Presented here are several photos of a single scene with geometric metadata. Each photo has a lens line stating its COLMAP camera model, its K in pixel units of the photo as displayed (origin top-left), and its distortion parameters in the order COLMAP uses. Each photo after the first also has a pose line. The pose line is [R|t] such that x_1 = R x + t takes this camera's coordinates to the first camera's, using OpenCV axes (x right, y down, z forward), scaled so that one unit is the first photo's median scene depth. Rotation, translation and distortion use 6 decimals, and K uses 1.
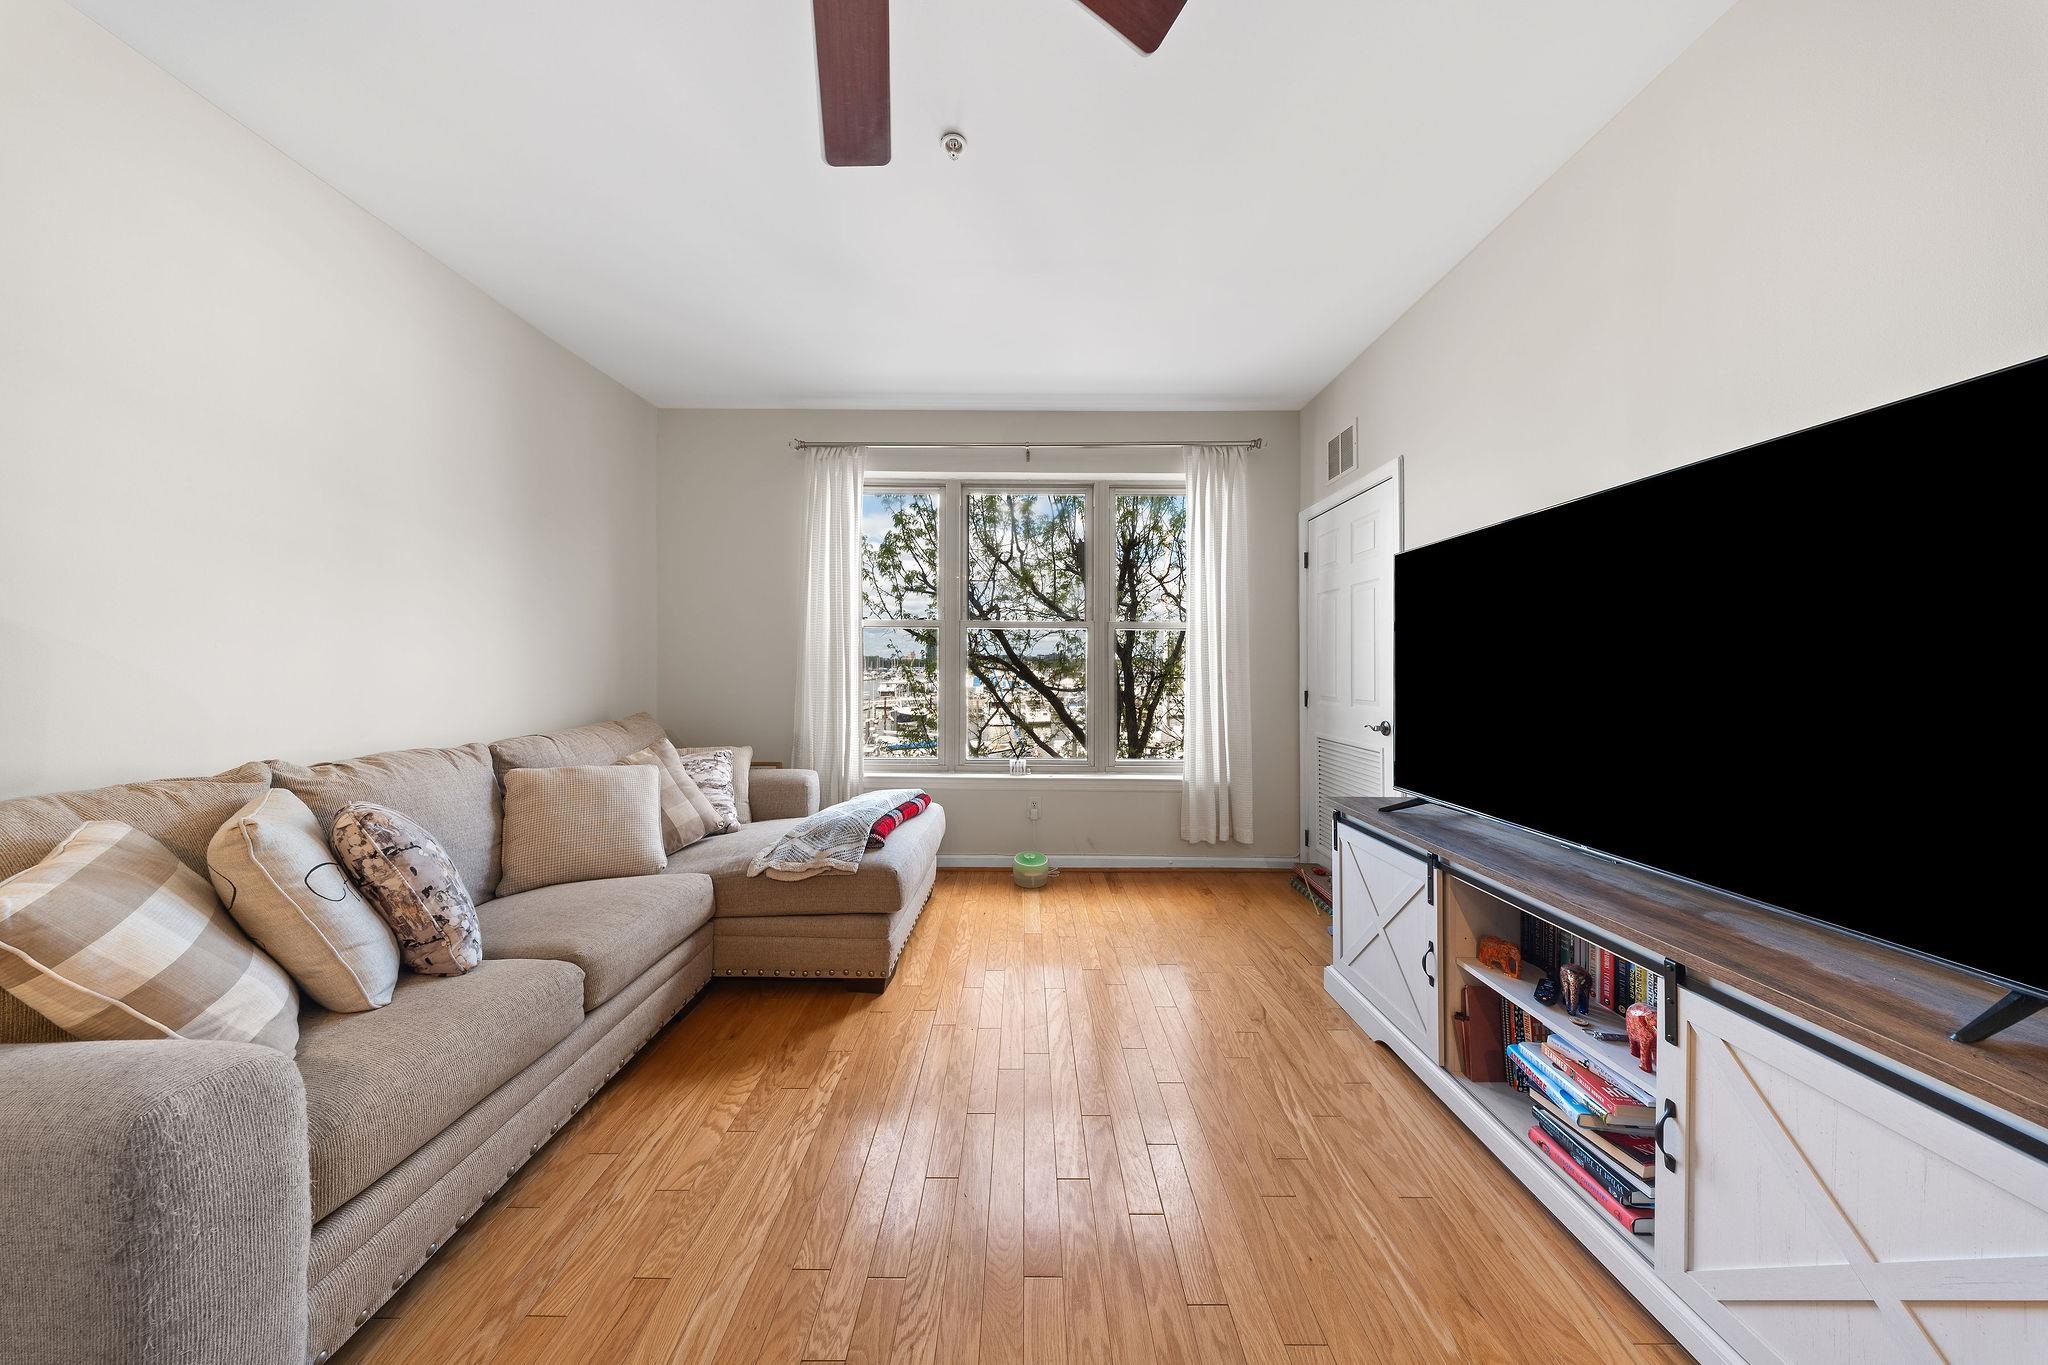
lens RADIAL K [[613.8, 0, 1028.6], [0, 613.8, 660.0], [0, 0, 1]] dist [0.001110, 0.000043]
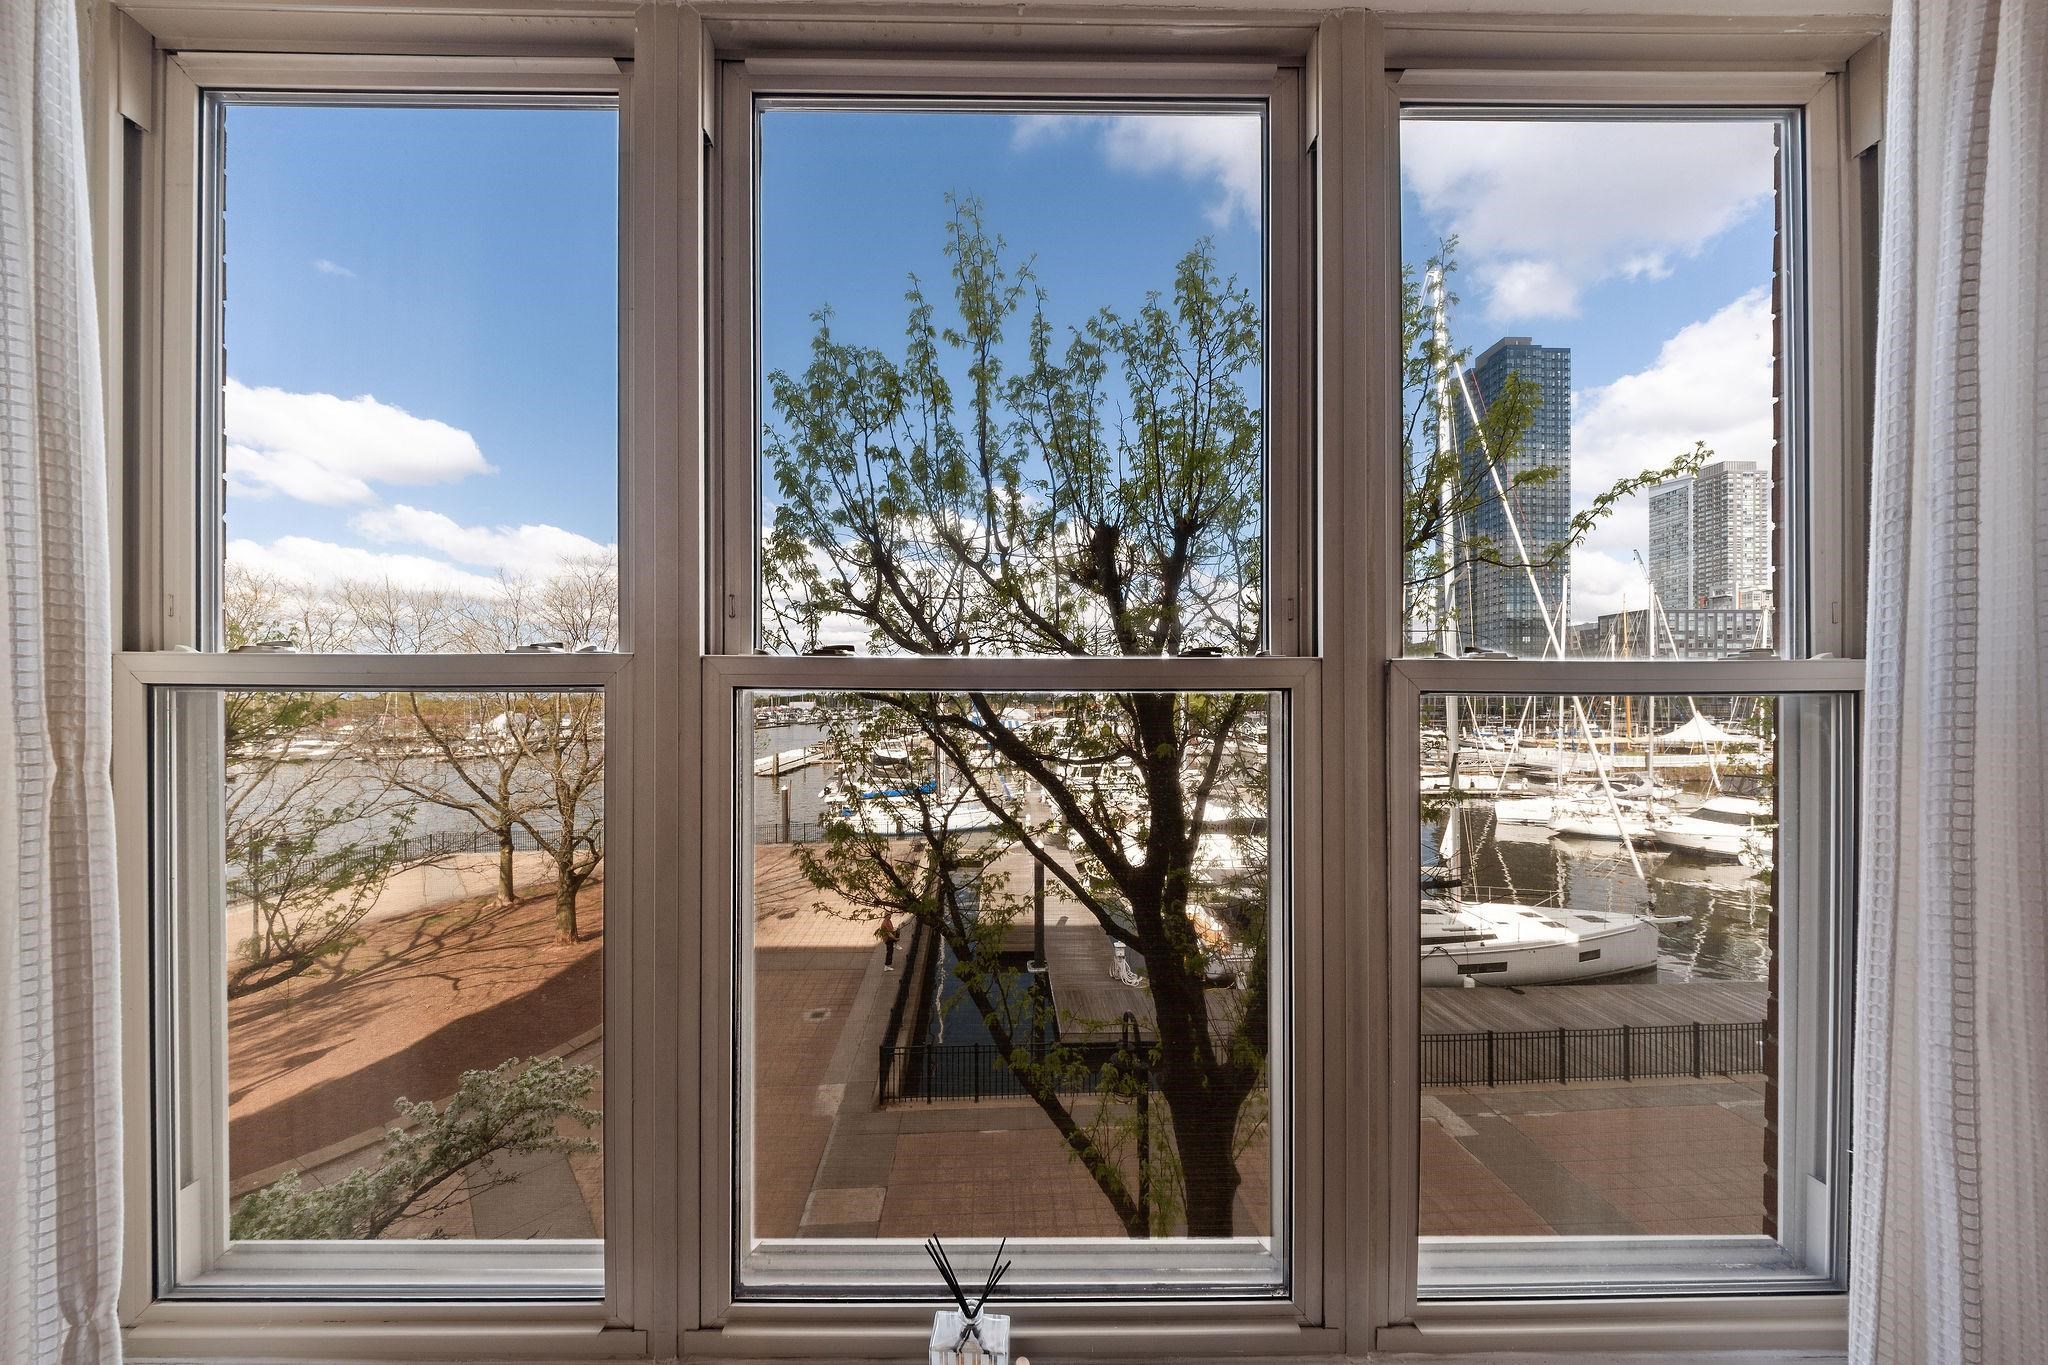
lens RADIAL K [[628.8, 0, 1026.4], [0, 628.8, 703.5], [0, 0, 1]] dist [-0.010068, -0.000038]
pose [[0.999818, -0.003766, 0.018685, -0.001128], [0.003668, 0.999979, 0.005298, -0.044449], [-0.018704, -0.005229, 0.999811, 0.784718]]
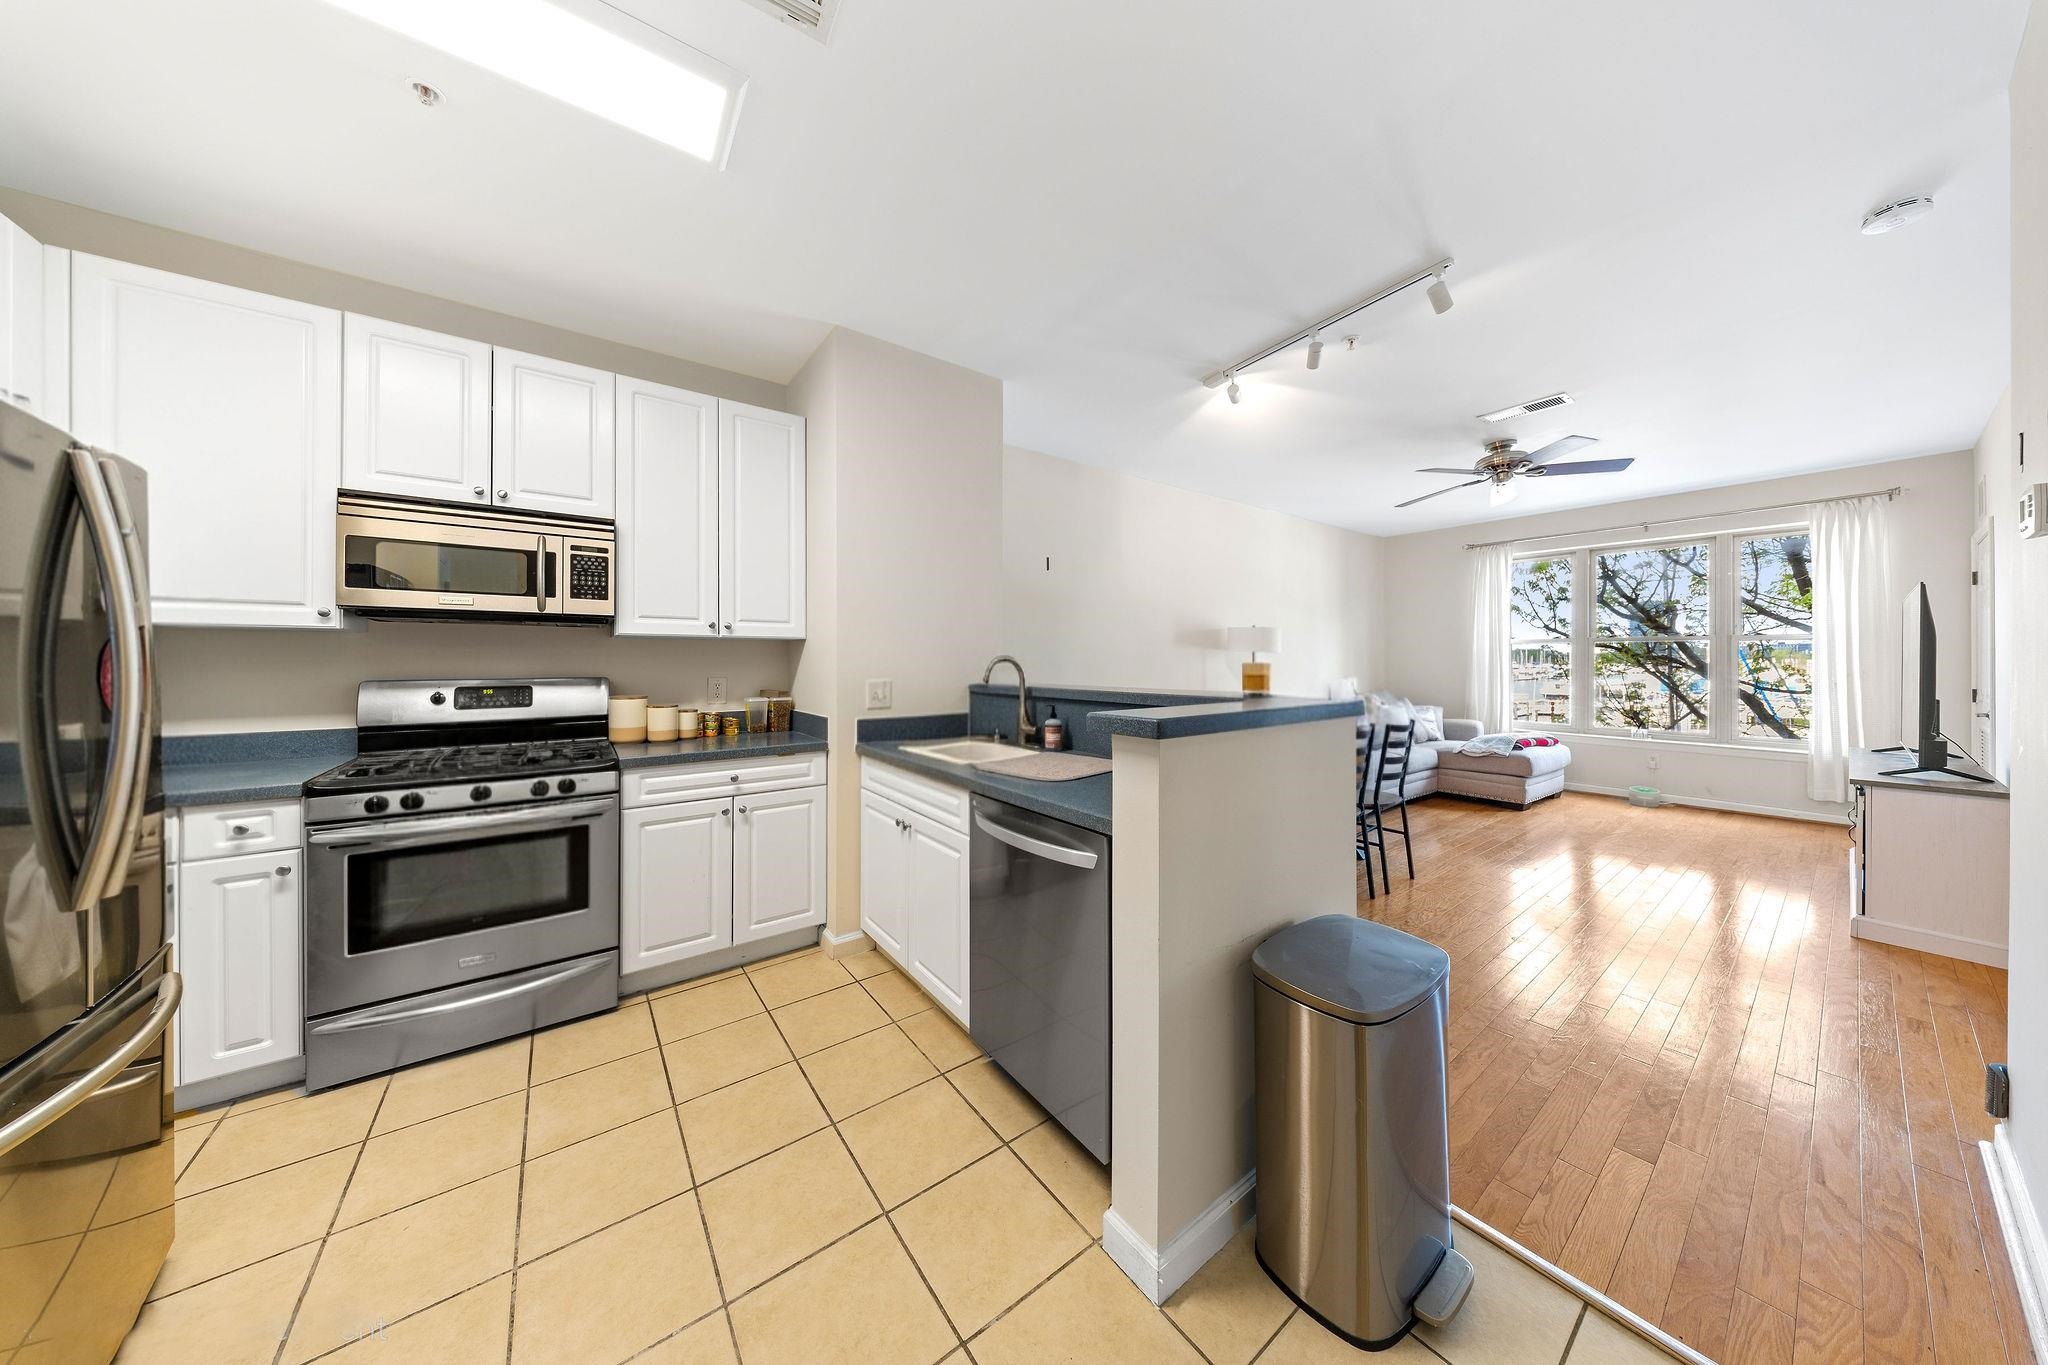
lens RADIAL K [[613.8, 0, 1028.6], [0, 613.8, 660.0], [0, 0, 1]] dist [0.001110, 0.000043]
pose [[0.592191, -0.001307, -0.805796, 0.308921], [0.006173, 0.999977, 0.002914, -0.019929], [0.805774, -0.006700, 0.592185, -1.089171]]
